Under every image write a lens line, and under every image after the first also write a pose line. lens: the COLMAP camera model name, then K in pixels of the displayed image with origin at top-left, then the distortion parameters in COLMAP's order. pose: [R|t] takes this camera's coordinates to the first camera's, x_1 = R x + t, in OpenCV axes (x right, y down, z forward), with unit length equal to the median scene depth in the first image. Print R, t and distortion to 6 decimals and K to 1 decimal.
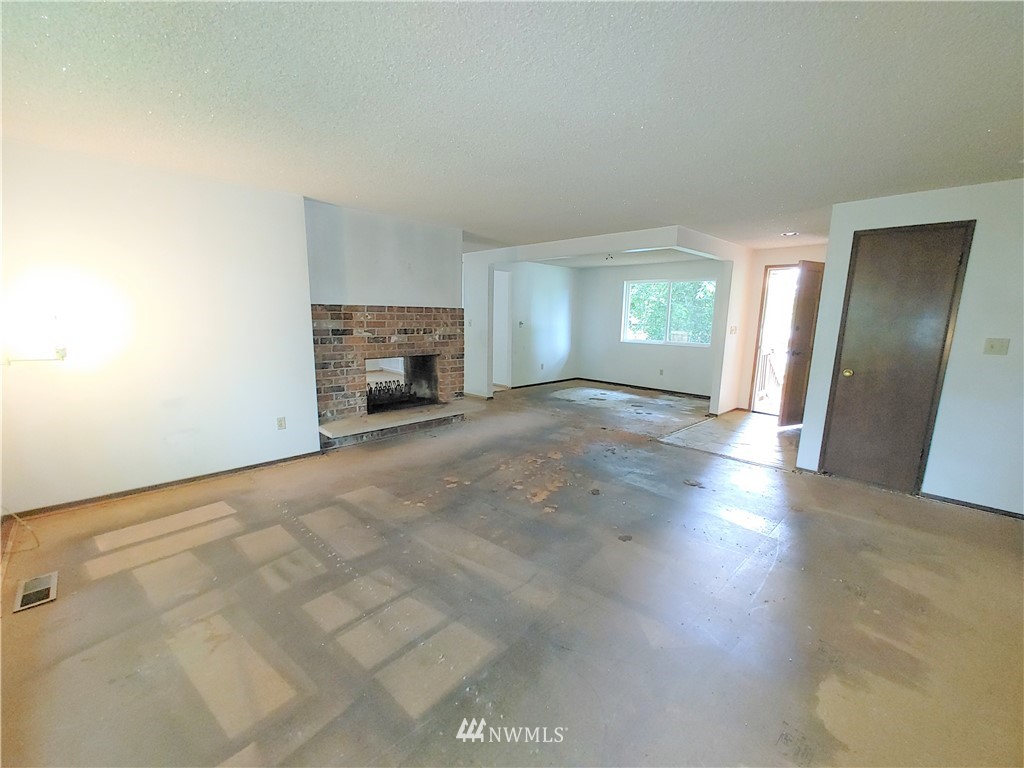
lens RADIAL K [[434.5, 0, 526.5], [0, 434.5, 394.4], [0, 0, 1]] dist [-0.000939, 0.000416]
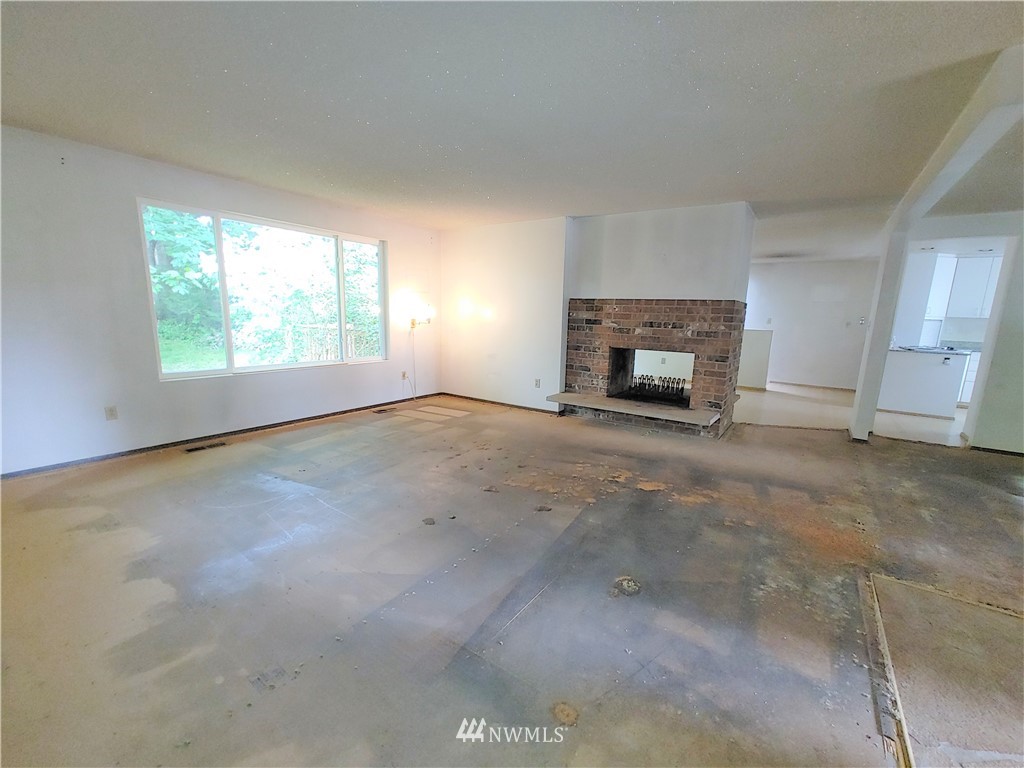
lens RADIAL K [[434.5, 0, 526.5], [0, 434.5, 394.4], [0, 0, 1]] dist [-0.000939, 0.000416]
pose [[0.181897, 0.170415, -0.968438, 0.705218], [-0.203790, 0.970018, 0.132416, -0.068408], [0.961968, 0.173272, 0.211173, 0.587109]]
